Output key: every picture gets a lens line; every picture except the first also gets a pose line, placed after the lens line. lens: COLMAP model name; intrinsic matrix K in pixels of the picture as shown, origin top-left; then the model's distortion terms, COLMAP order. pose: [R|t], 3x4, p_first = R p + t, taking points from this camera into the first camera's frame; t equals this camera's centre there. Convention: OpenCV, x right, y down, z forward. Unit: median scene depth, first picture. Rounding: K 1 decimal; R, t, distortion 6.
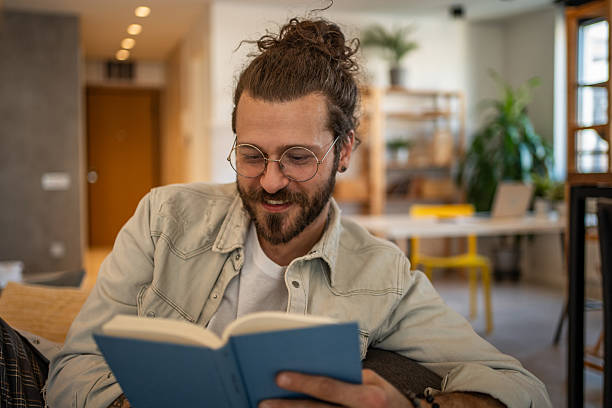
lens RADIAL K [[665.8, 0, 306.0], [0, 665.8, 204.0], [0, 0, 1]] dist [-0.001774, 0.004468]
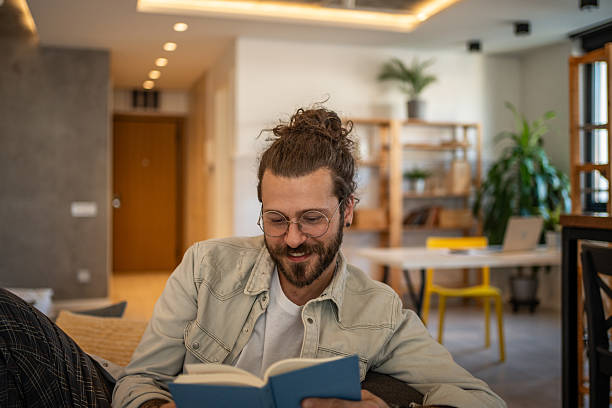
lens RADIAL K [[683.0, 0, 306.0], [0, 683.0, 204.0], [0, 0, 1]] dist [-0.000438, 0.004968]
pose [[0.999425, 0.000450, -0.033897, 0.018881], [-0.001532, 0.999490, -0.031884, -0.052727], [0.033866, 0.031917, 0.998917, -0.269104]]
